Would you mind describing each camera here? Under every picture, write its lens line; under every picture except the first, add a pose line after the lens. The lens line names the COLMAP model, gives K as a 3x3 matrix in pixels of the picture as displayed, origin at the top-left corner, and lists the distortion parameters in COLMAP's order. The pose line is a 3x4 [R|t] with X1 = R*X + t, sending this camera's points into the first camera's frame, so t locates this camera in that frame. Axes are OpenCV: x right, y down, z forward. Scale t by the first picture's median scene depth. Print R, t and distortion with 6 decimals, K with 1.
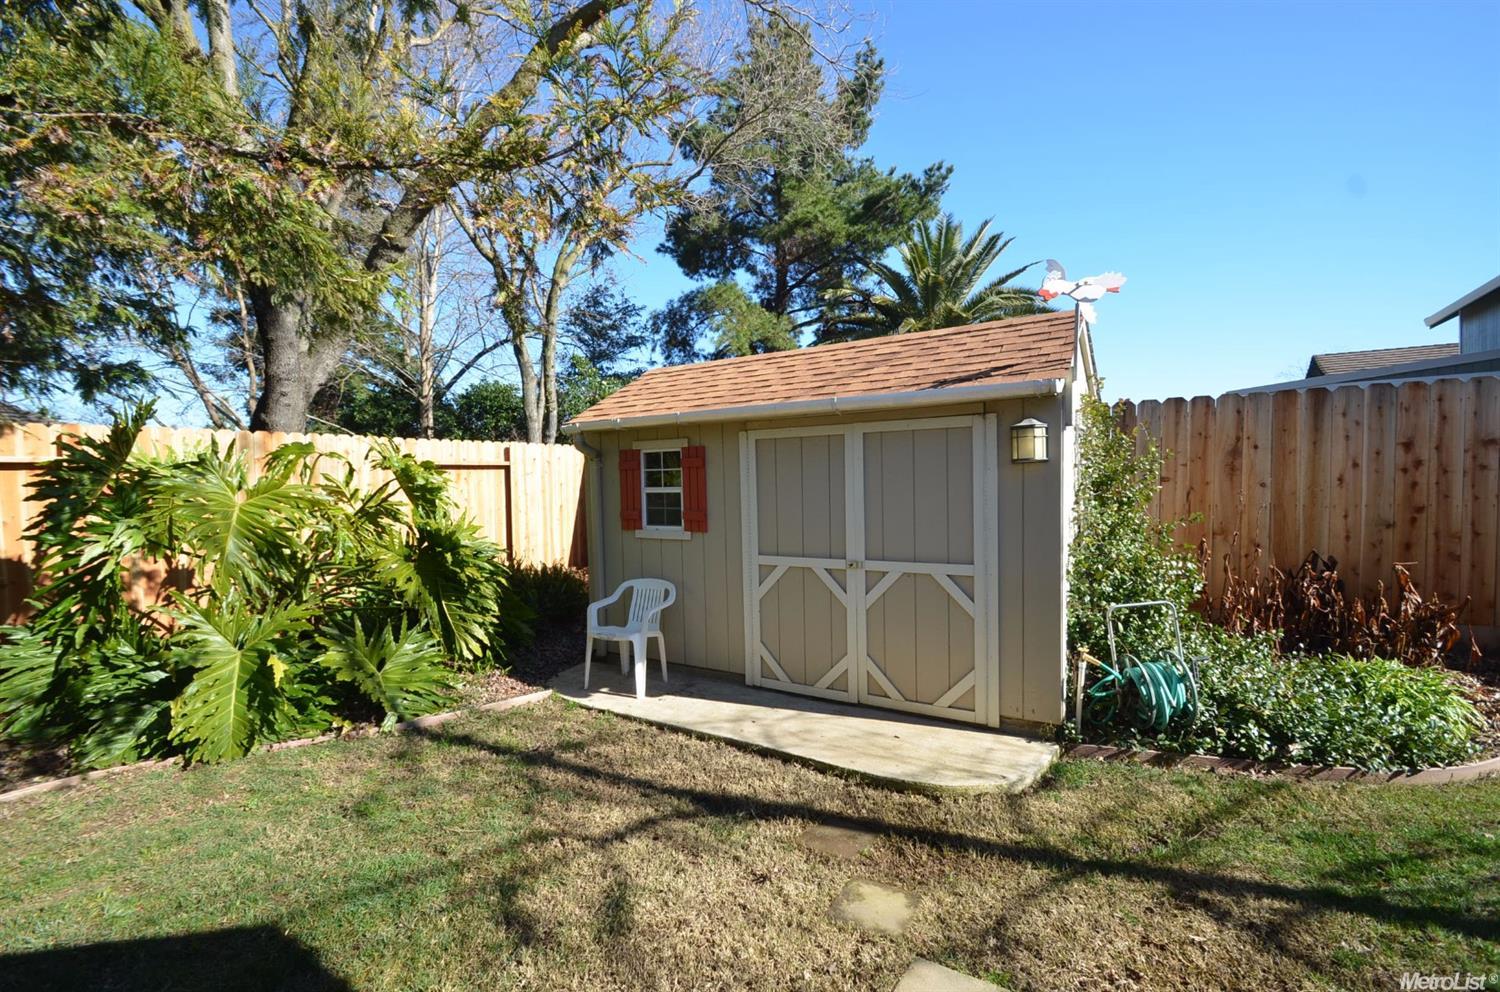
lens RADIAL K [[659.7, 0, 745.6], [0, 659.7, 502.7], [0, 0, 1]] dist [-0.003360, -0.004074]
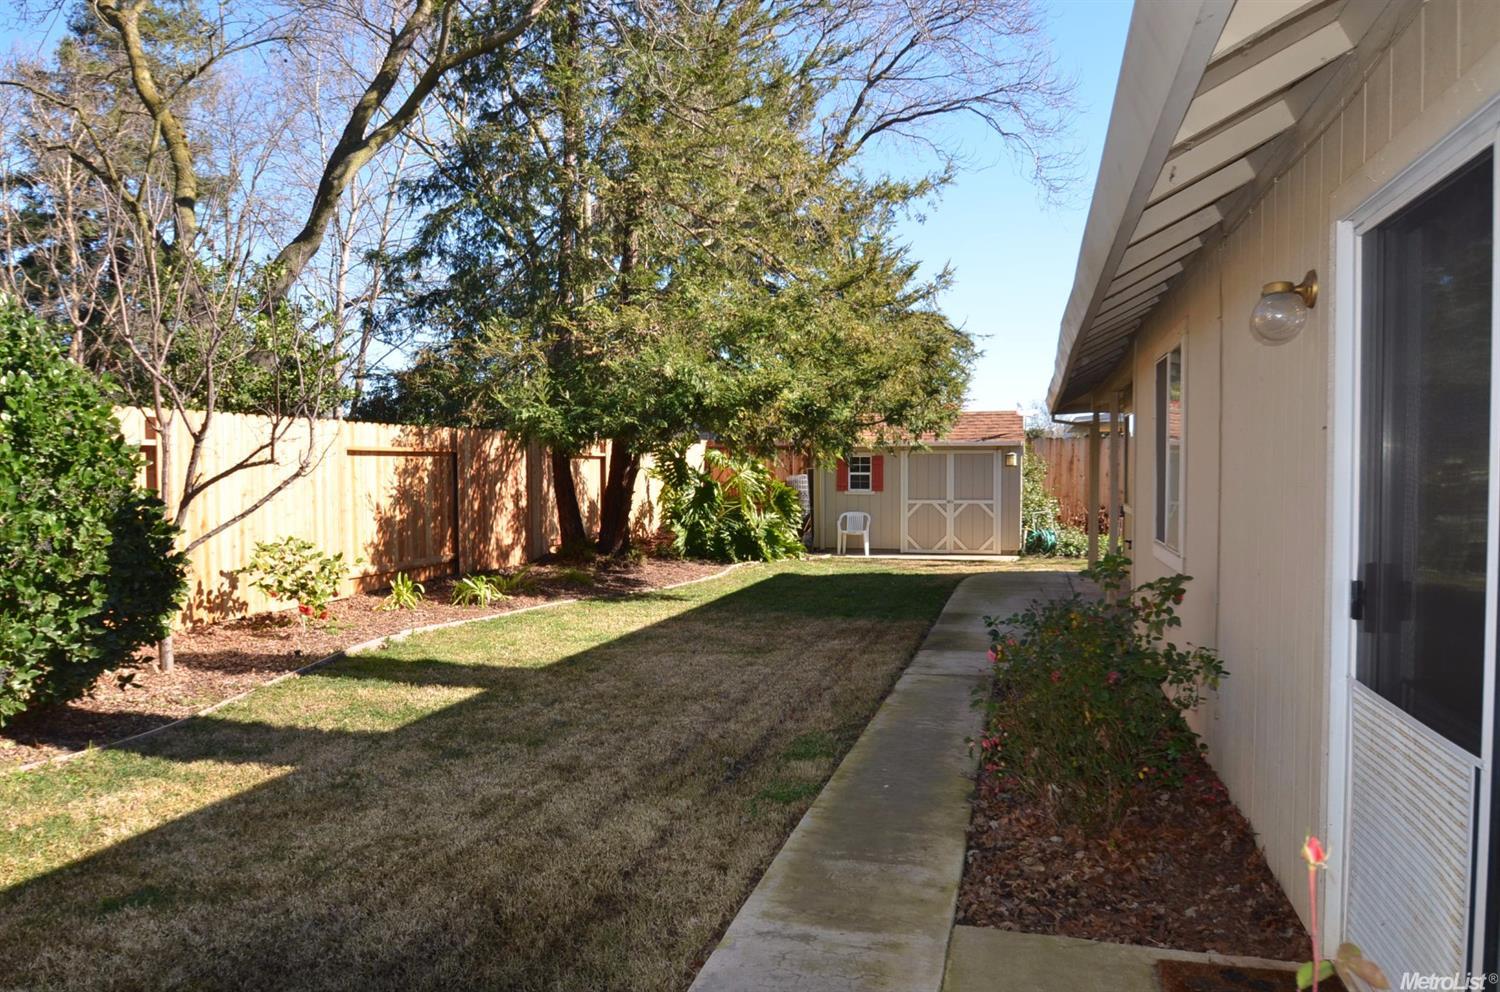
lens RADIAL K [[1050.8, 0, 752.5], [0, 1050.8, 495.1], [0, 0, 1]] dist [-0.009026, -0.000695]
pose [[0.947387, 0.013999, 0.319783, -2.004989], [-0.008079, 0.999771, -0.019831, 0.159566], [-0.319987, 0.016204, 0.947283, -2.868056]]
